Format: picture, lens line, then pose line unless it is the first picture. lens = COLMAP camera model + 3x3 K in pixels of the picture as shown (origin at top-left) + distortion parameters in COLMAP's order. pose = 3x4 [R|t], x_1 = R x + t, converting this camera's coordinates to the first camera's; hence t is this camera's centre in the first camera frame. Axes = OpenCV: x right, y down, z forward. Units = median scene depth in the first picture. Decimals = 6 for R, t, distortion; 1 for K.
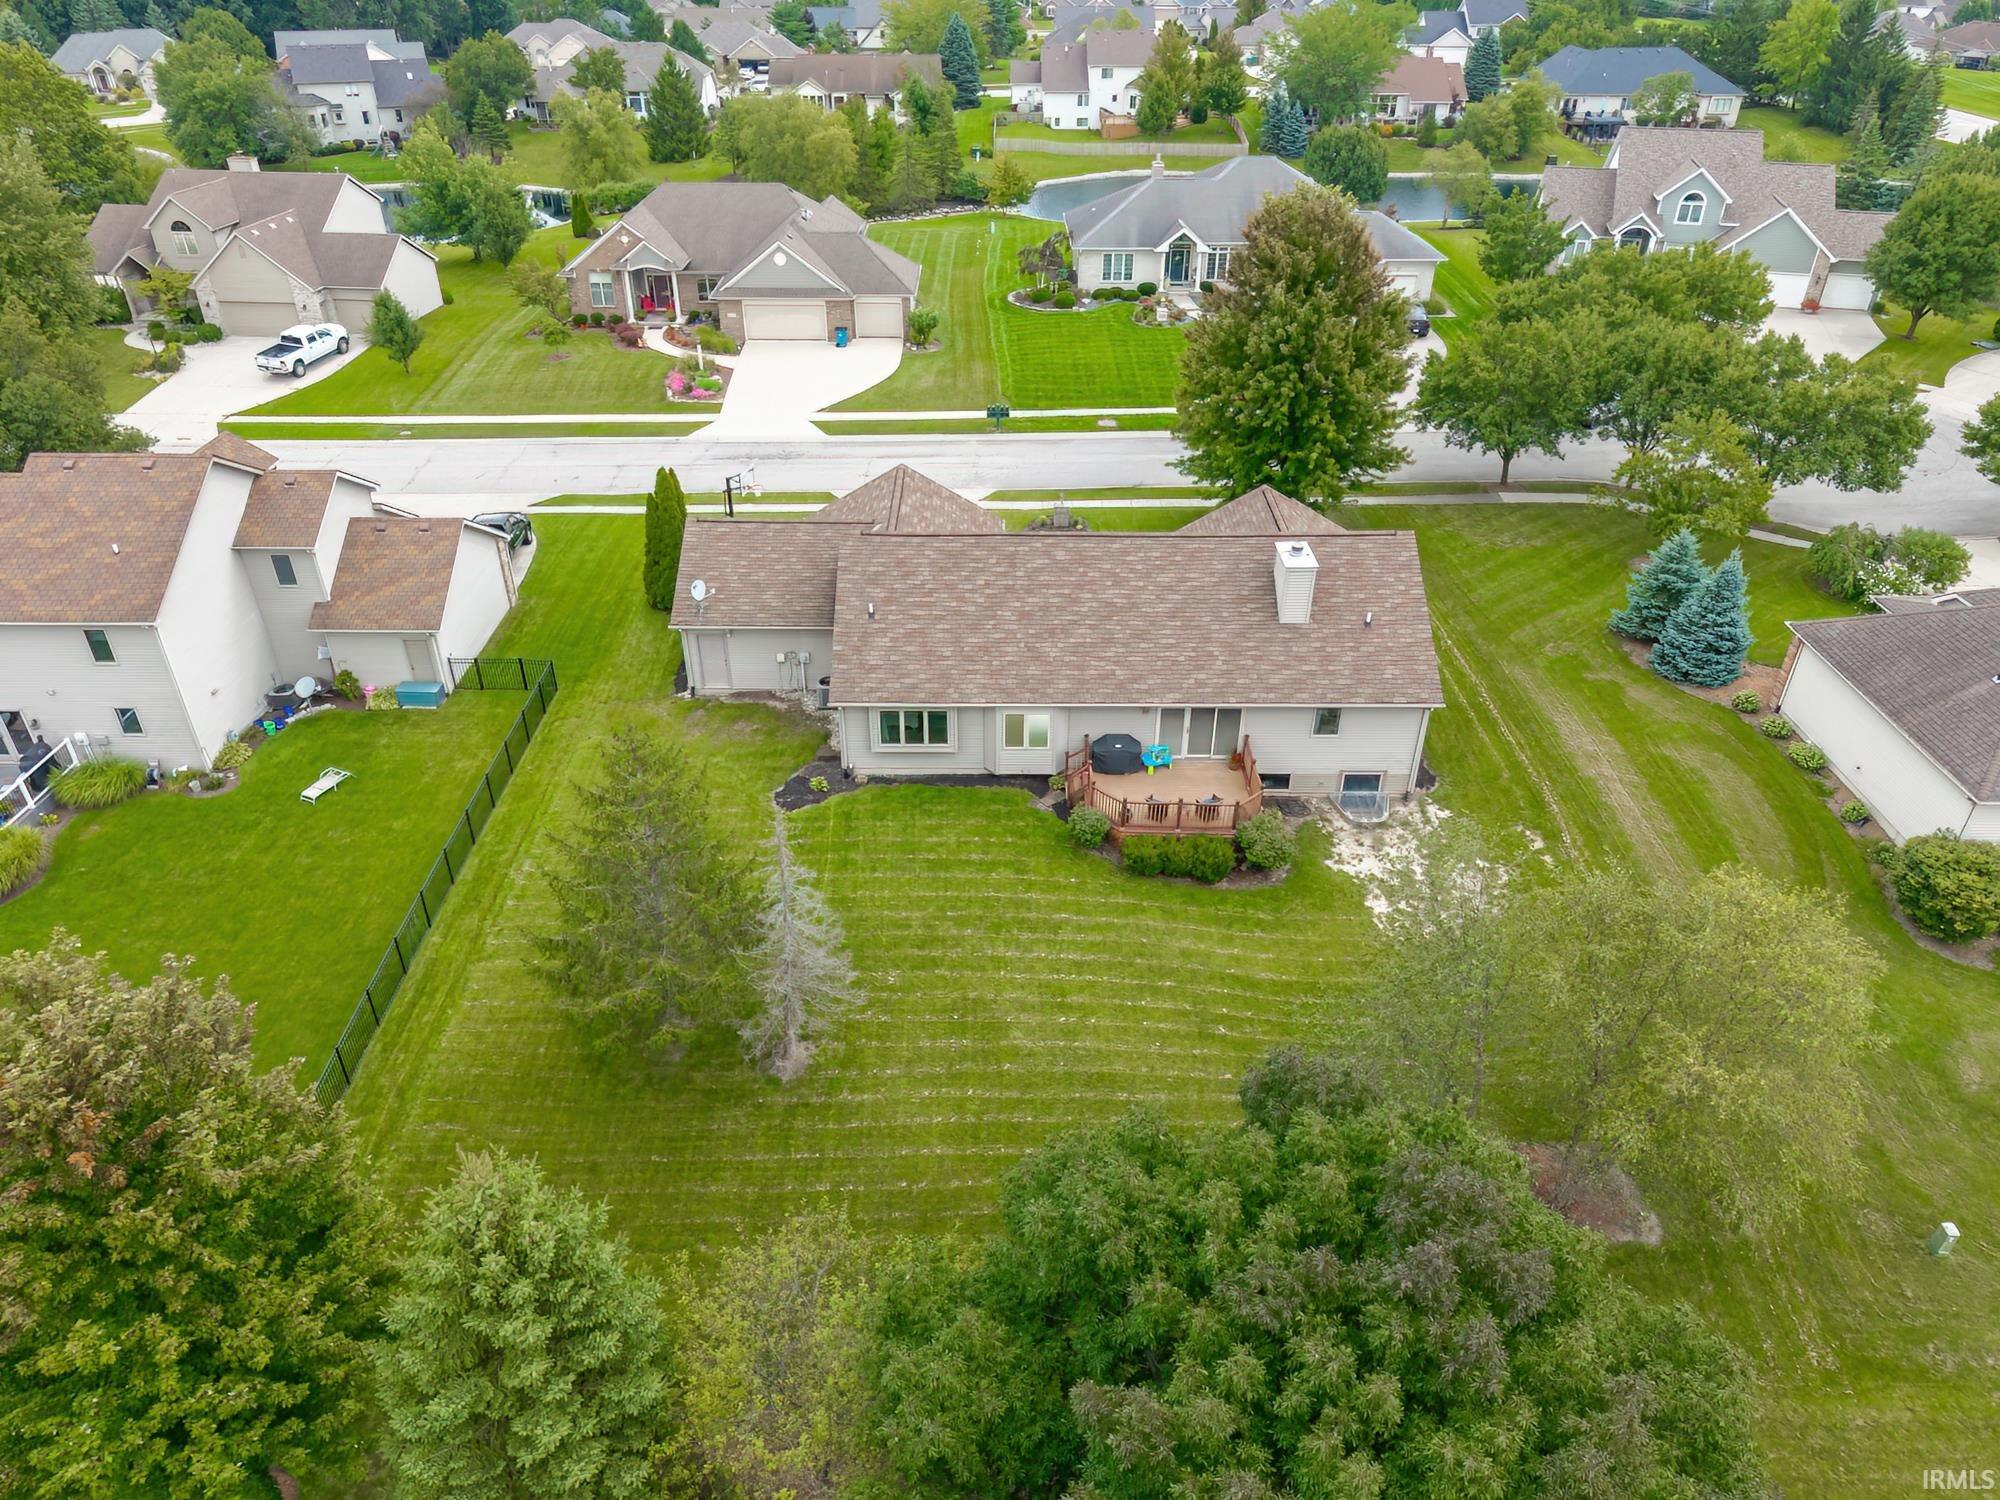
lens RADIAL K [[1355.3, 0, 1004.7], [0, 1355.3, 731.9], [0, 0, 1]] dist [0.050449, -0.036097]
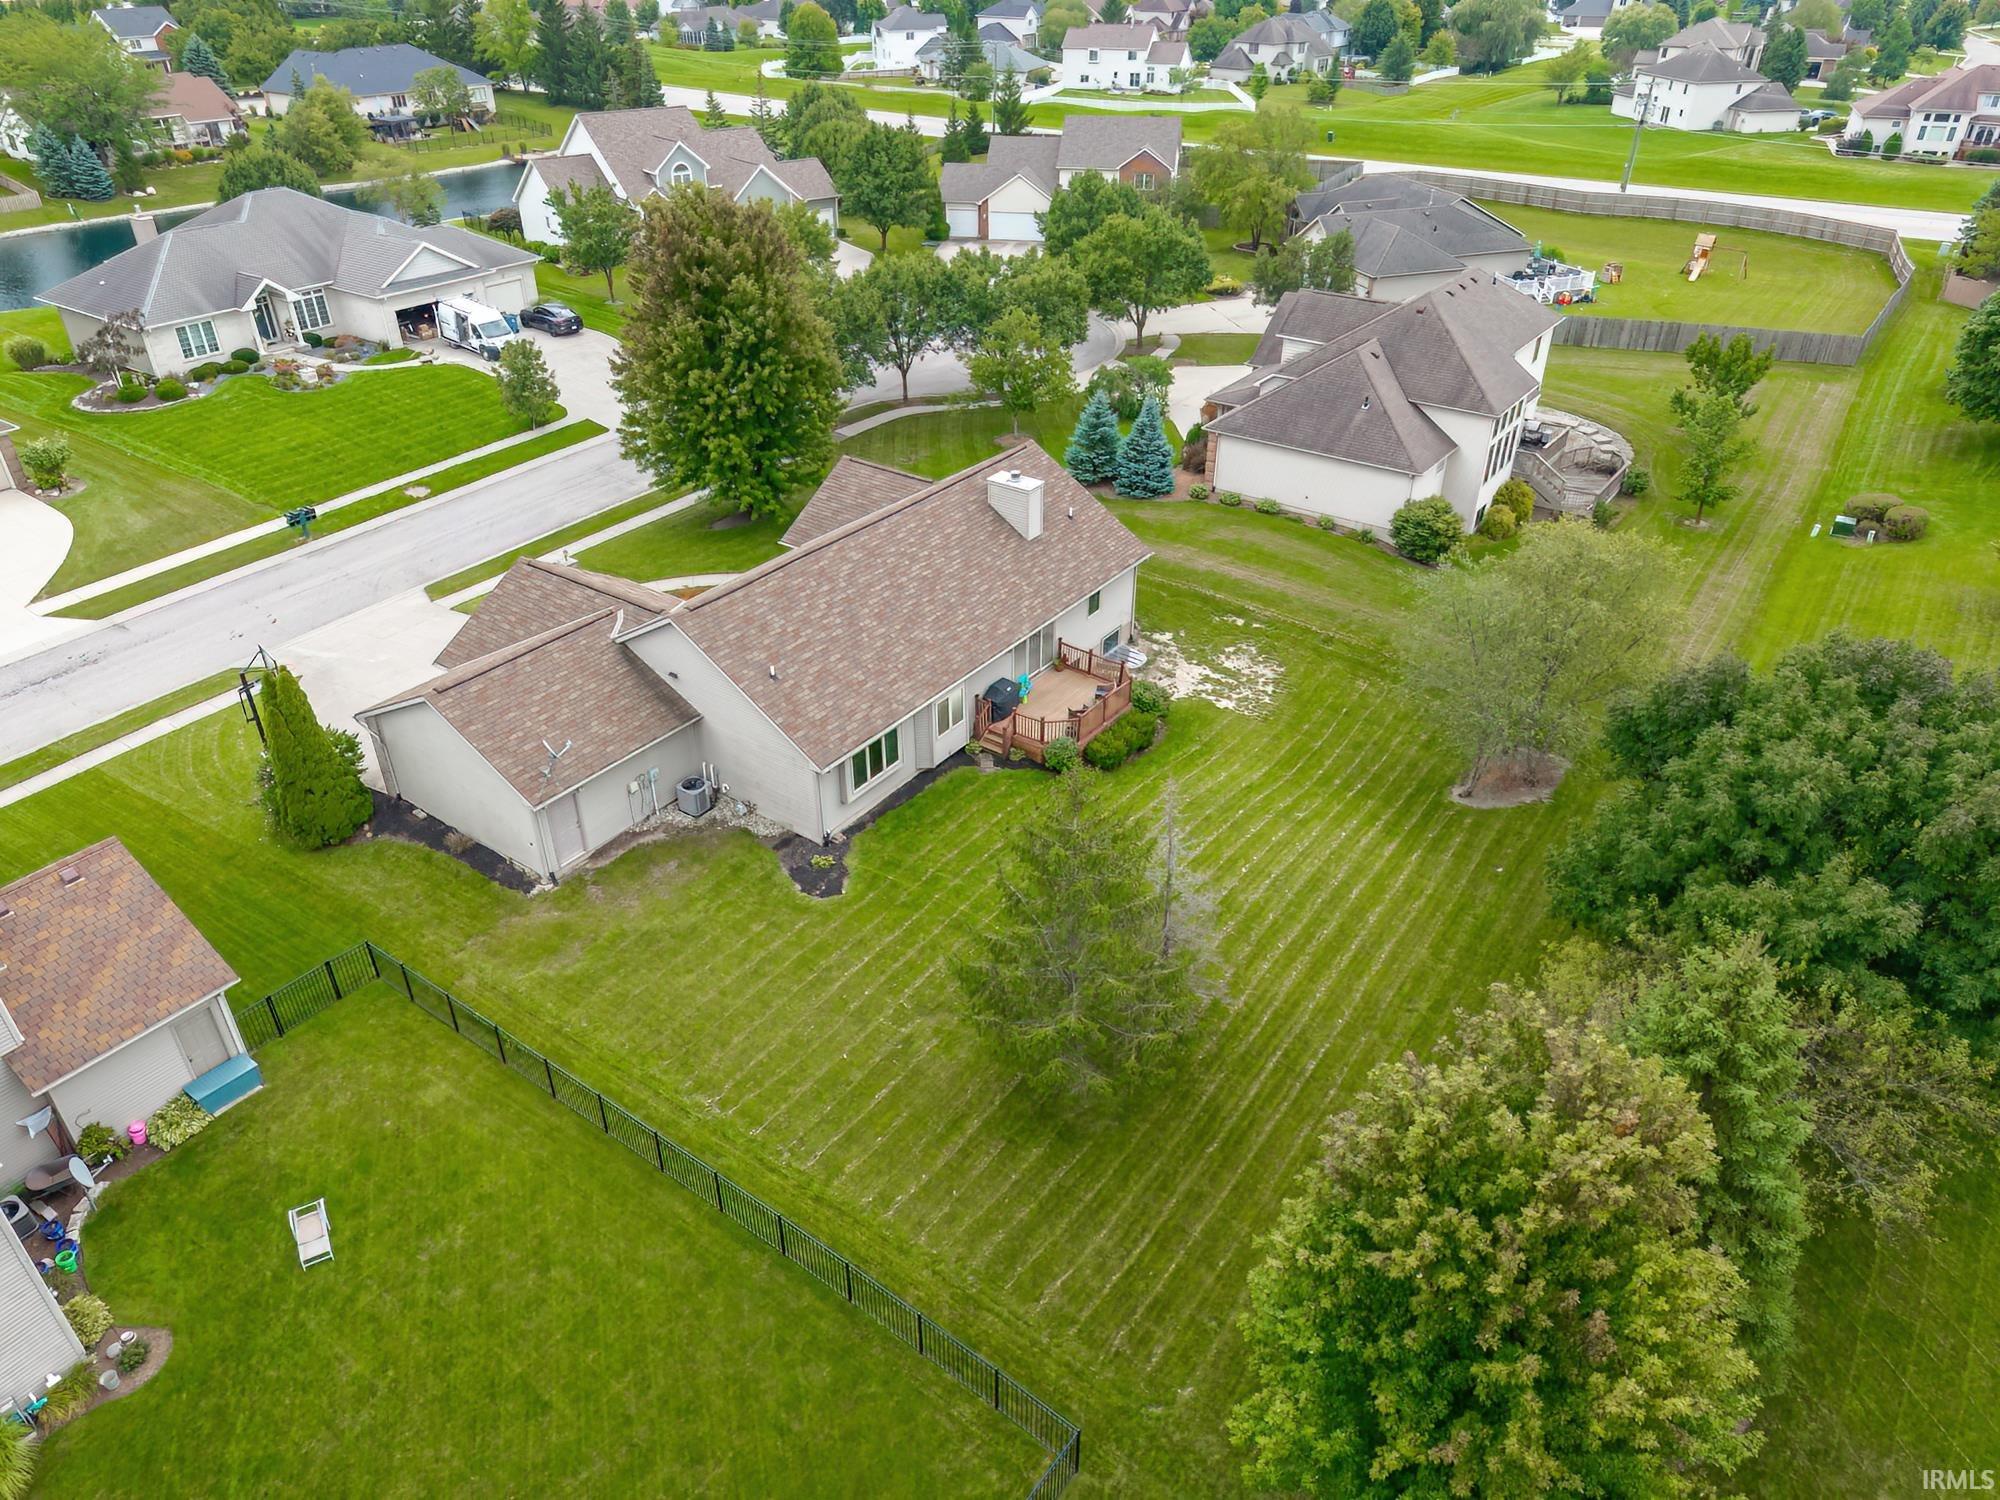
lens RADIAL K [[1355.3, 0, 1004.7], [0, 1355.3, 731.9], [0, 0, 1]] dist [0.050449, -0.036097]
pose [[0.580014, -0.429879, 0.691946, -0.648418], [0.428205, 0.883494, 0.189943, -0.158010], [-0.692982, 0.186125, 0.696515, 0.236881]]
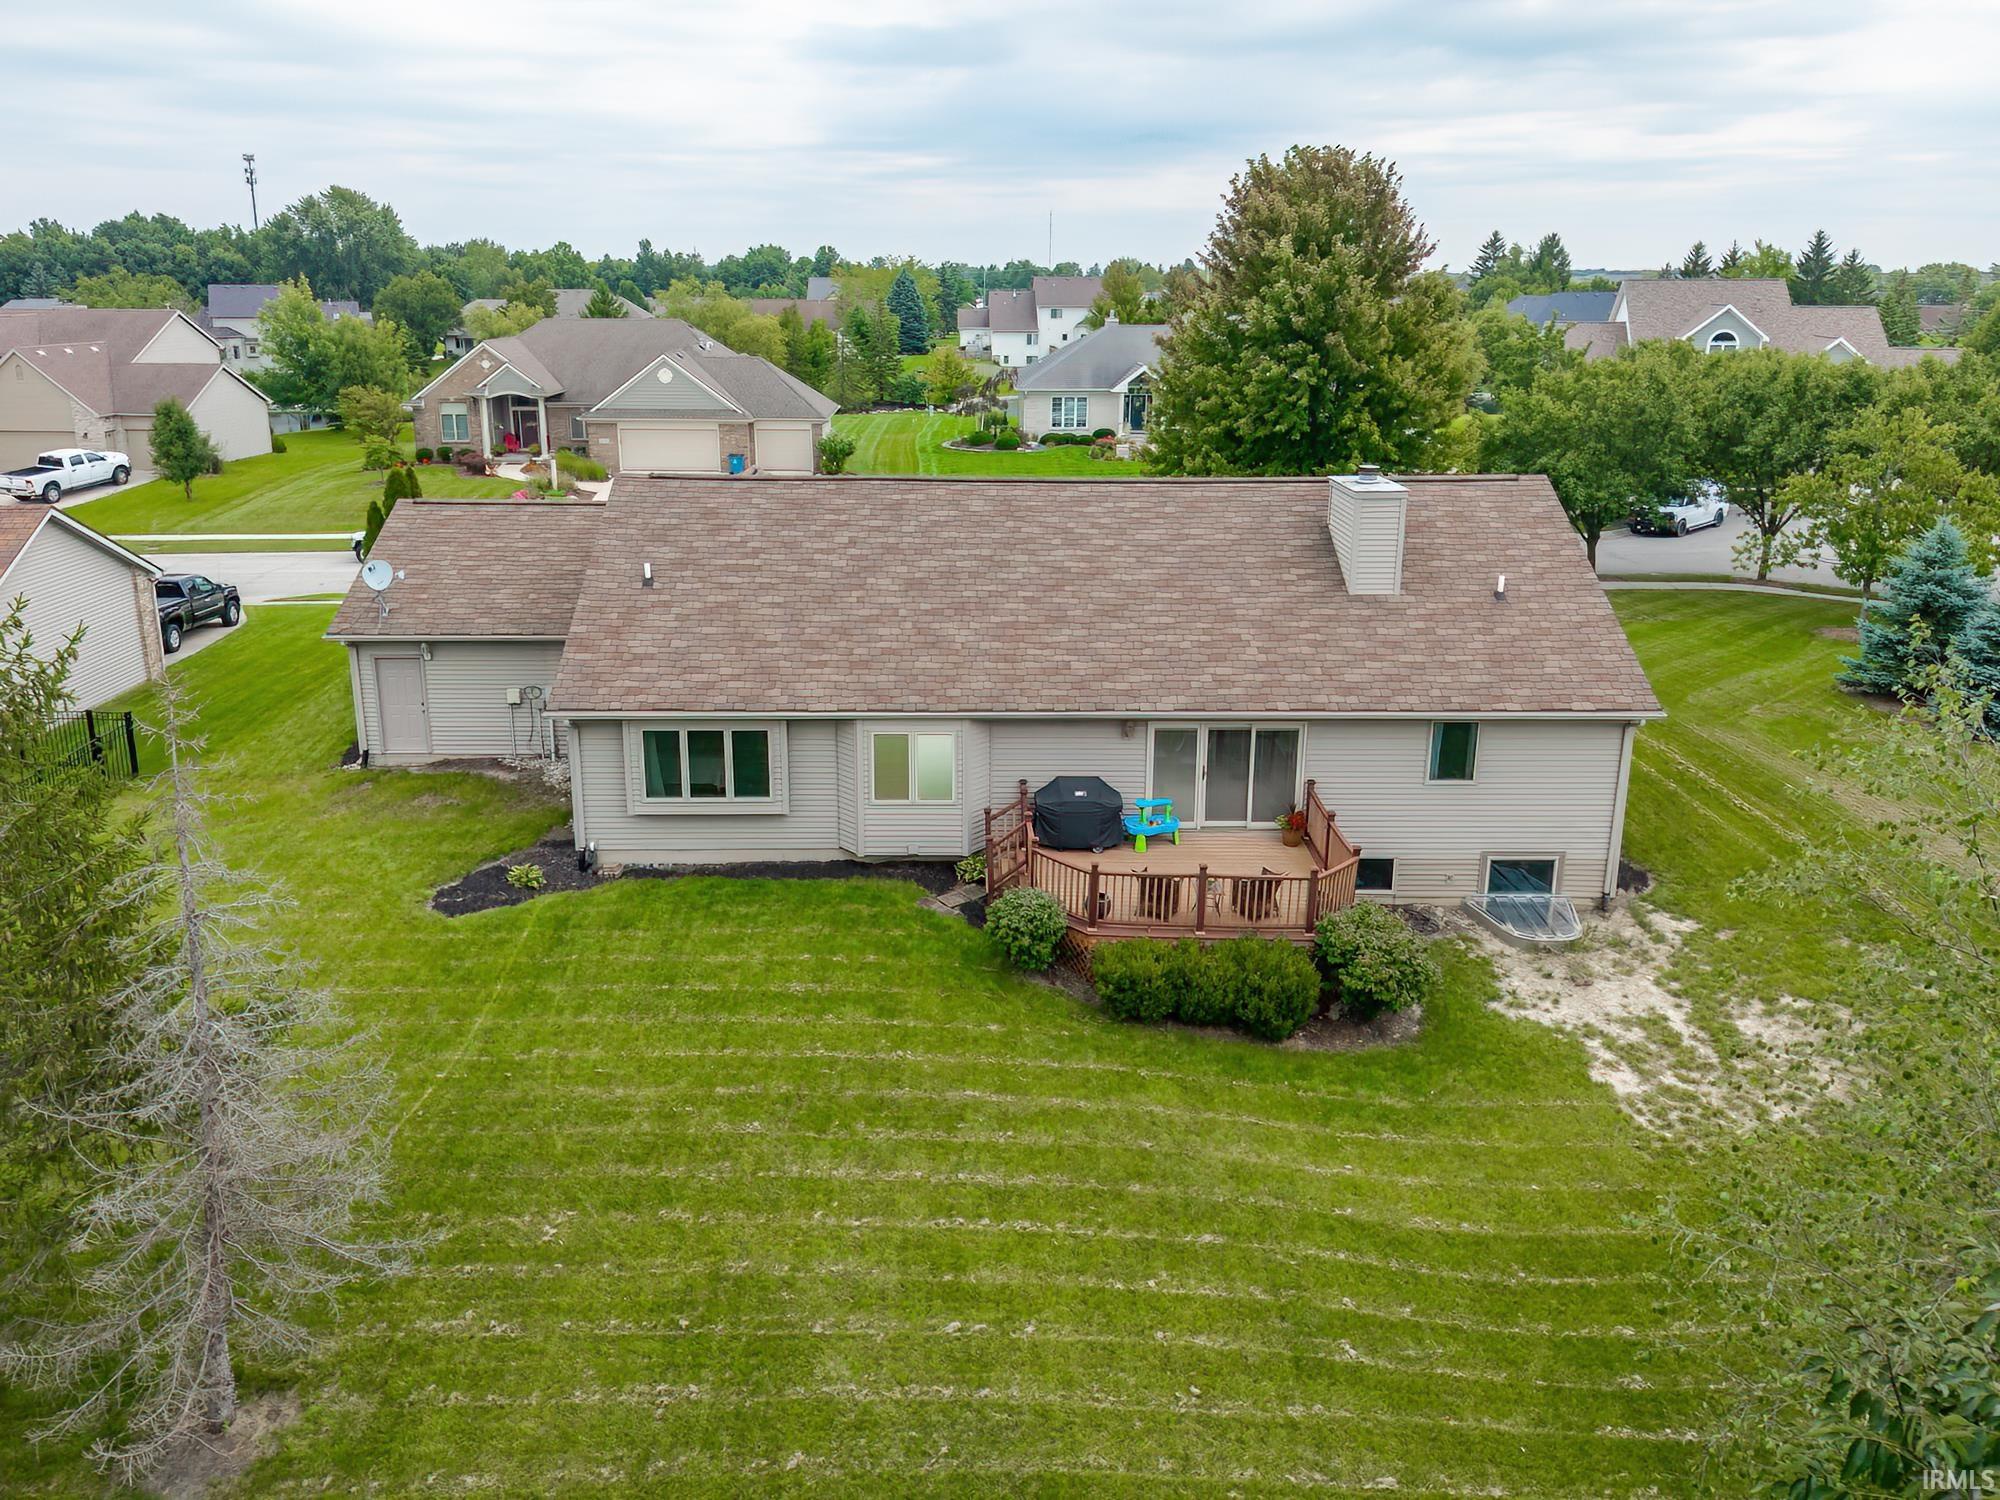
lens RADIAL K [[1390.5, 0, 992.7], [0, 1390.5, 602.3], [0, 0, 1]] dist [0.043644, -0.056126]
pose [[0.999824, -0.002343, 0.018615, 0.036389], [0.008148, 0.947954, -0.318303, 0.109118], [-0.016900, 0.318399, 0.947806, 0.420417]]
